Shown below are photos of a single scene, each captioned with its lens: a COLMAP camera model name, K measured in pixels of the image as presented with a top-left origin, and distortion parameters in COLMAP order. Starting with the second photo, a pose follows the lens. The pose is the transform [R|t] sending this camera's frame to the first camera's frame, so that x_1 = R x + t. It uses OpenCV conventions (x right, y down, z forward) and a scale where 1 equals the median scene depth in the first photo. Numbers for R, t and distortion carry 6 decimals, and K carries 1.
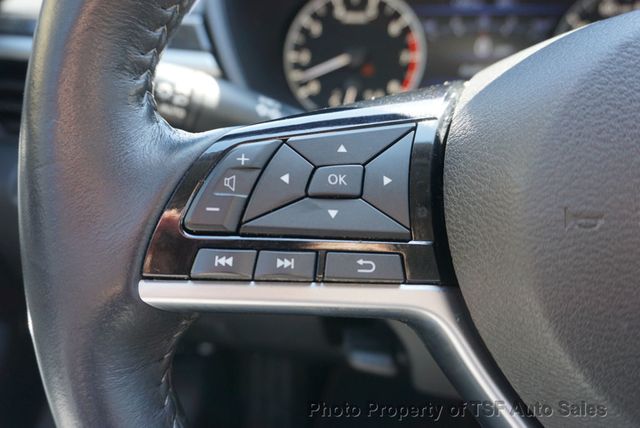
lens RADIAL K [[510.6, 0, 339.1], [0, 510.6, 194.9], [0, 0, 1]] dist [-0.004068, 0.000958]
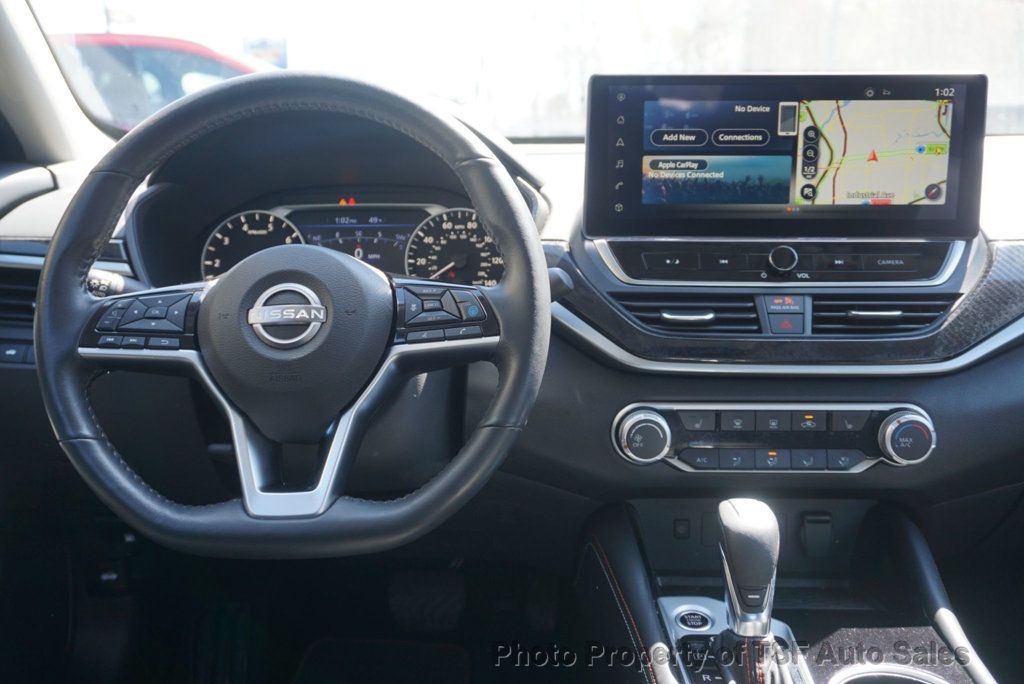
lens RADIAL K [[1014.4, 0, 509.0], [0, 1014.4, 348.0], [0, 0, 1]] dist [0.007722, 0.000000]
pose [[0.999330, -0.018825, 0.031372, 1.649488], [0.023968, 0.984699, -0.172607, 1.110696], [-0.027642, 0.173243, 0.984491, -4.173895]]
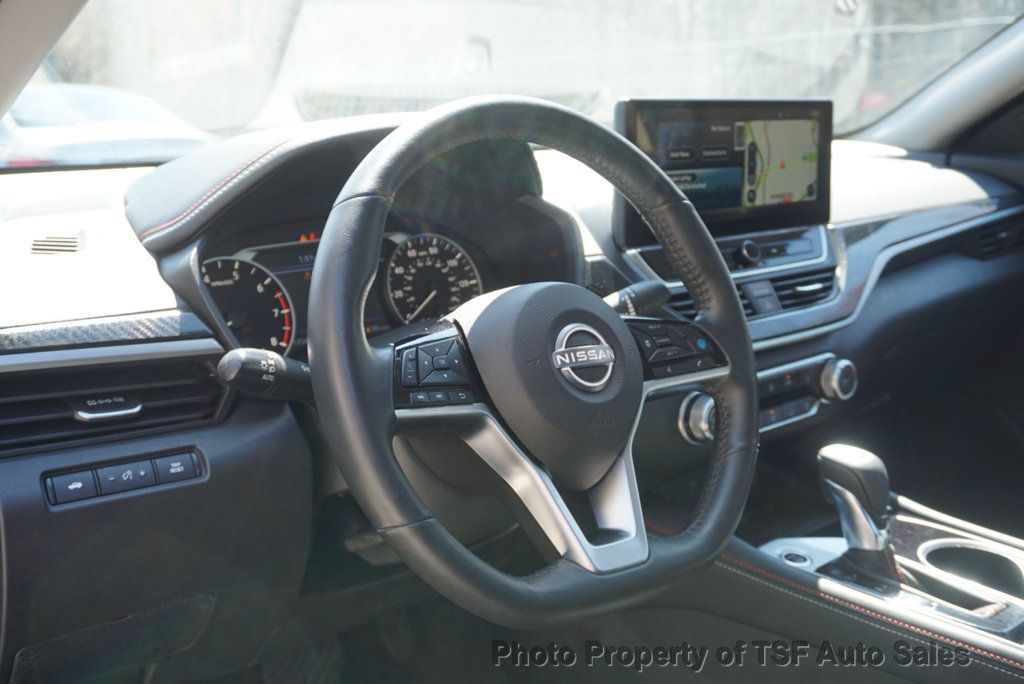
lens RADIAL K [[1014.4, 0, 492.6], [0, 1014.4, 346.5], [0, 0, 1]] dist [0.007722, 0.000000]
pose [[0.734019, -0.169488, 0.657640, -2.748034], [0.278523, 0.958302, -0.063896, 0.191194], [-0.619388, 0.230069, 0.750618, -2.543108]]
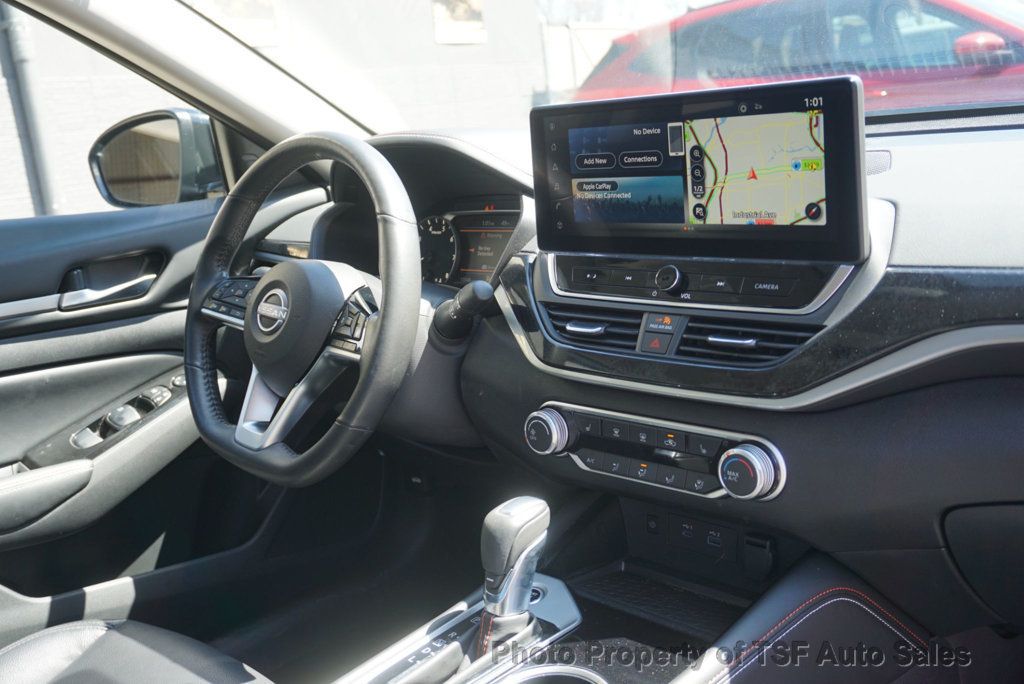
lens RADIAL K [[1014.4, 0, 507.2], [0, 1014.4, 345.8], [0, 0, 1]] dist [0.007722, 0.000000]
pose [[0.750941, 0.066317, -0.657031, 6.757733], [-0.141433, 0.988009, -0.061925, 0.508741], [0.645046, 0.139428, 0.751316, -3.547061]]
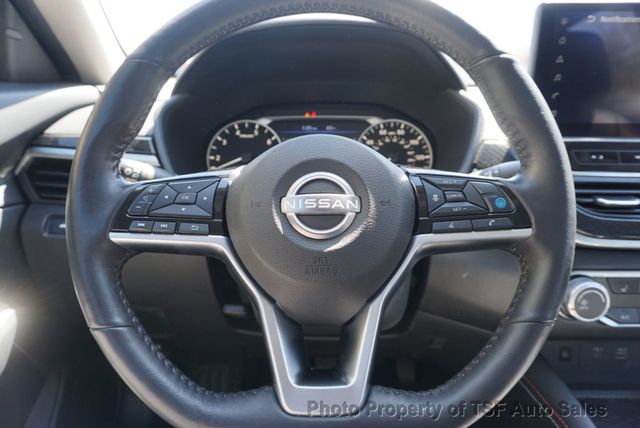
lens RADIAL K [[434.9, 0, 323.5], [0, 434.9, 206.9], [0, 0, 1]] dist [0.000779, 0.007268]
pose [[0.998292, -0.014968, 0.056479, 0.604851], [0.023747, 0.987131, -0.158138, 0.408612], [-0.053386, 0.159209, 0.985800, -1.349087]]
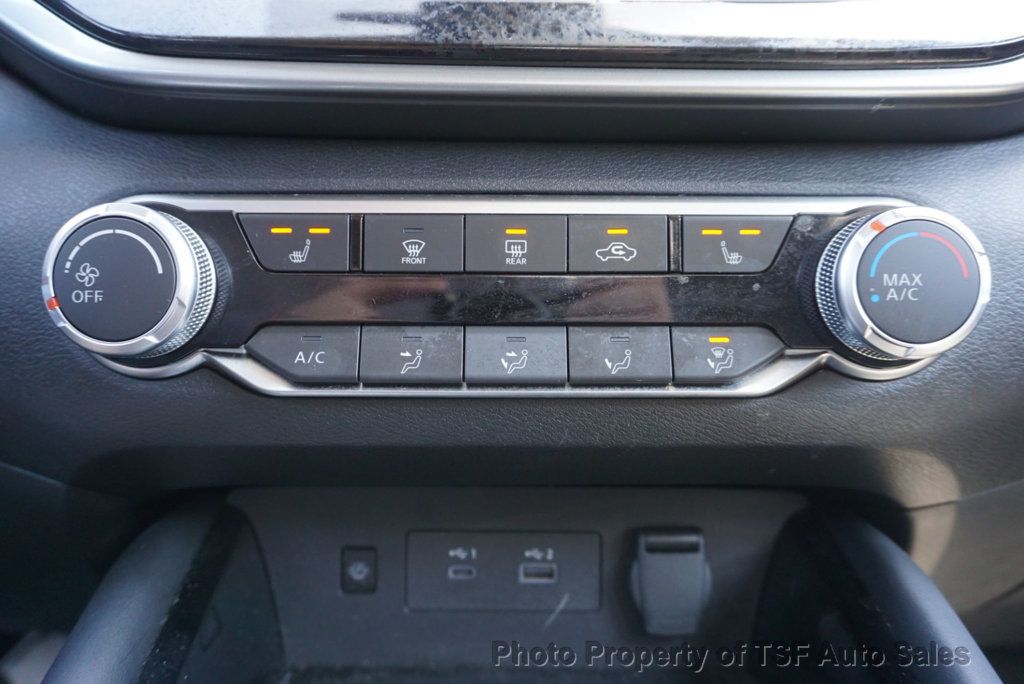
lens RADIAL K [[817.0, 0, 508.9], [0, 817.0, 335.6], [0, 0, 1]] dist [-0.004068, 0.000958]
pose [[0.997154, -0.010772, 0.074615, 3.227505], [0.032355, 0.955100, -0.294512, 1.209126], [-0.068092, 0.296088, 0.952731, 0.165458]]
